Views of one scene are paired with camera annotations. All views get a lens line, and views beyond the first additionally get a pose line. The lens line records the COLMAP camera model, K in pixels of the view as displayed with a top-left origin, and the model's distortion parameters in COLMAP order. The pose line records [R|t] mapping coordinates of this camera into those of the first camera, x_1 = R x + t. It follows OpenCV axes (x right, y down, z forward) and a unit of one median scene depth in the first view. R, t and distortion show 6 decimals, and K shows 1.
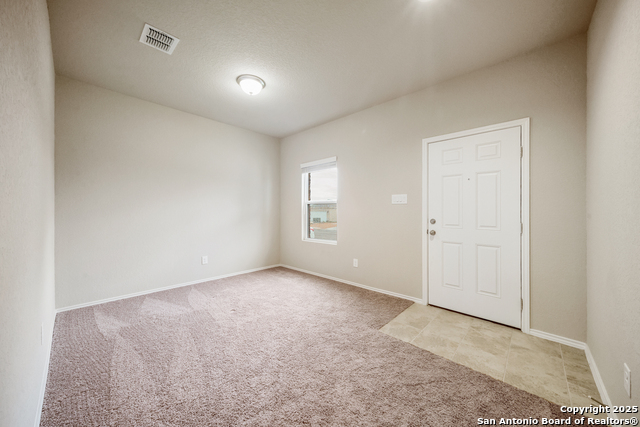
lens RADIAL K [[230.6, 0, 319.8], [0, 230.6, 210.8], [0, 0, 1]] dist [-0.005103, 0.000576]
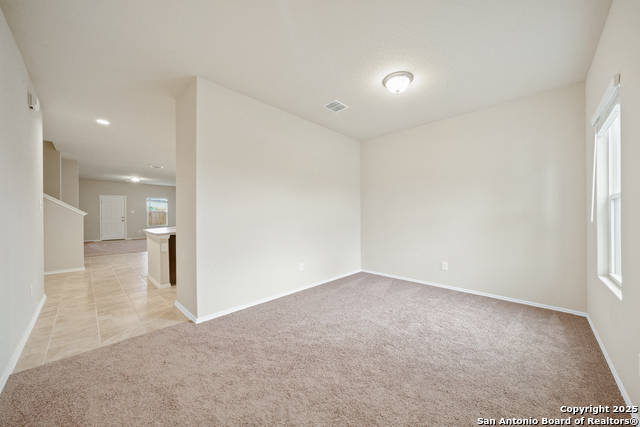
lens RADIAL K [[218.3, 0, 322.1], [0, 218.3, 217.2], [0, 0, 1]] dist [-0.002941, 0.000957]
pose [[0.011511, 0.009364, -0.999890, 0.592411], [0.001760, 0.999954, 0.009385, -0.003379], [0.999932, -0.001868, 0.011494, 0.666944]]
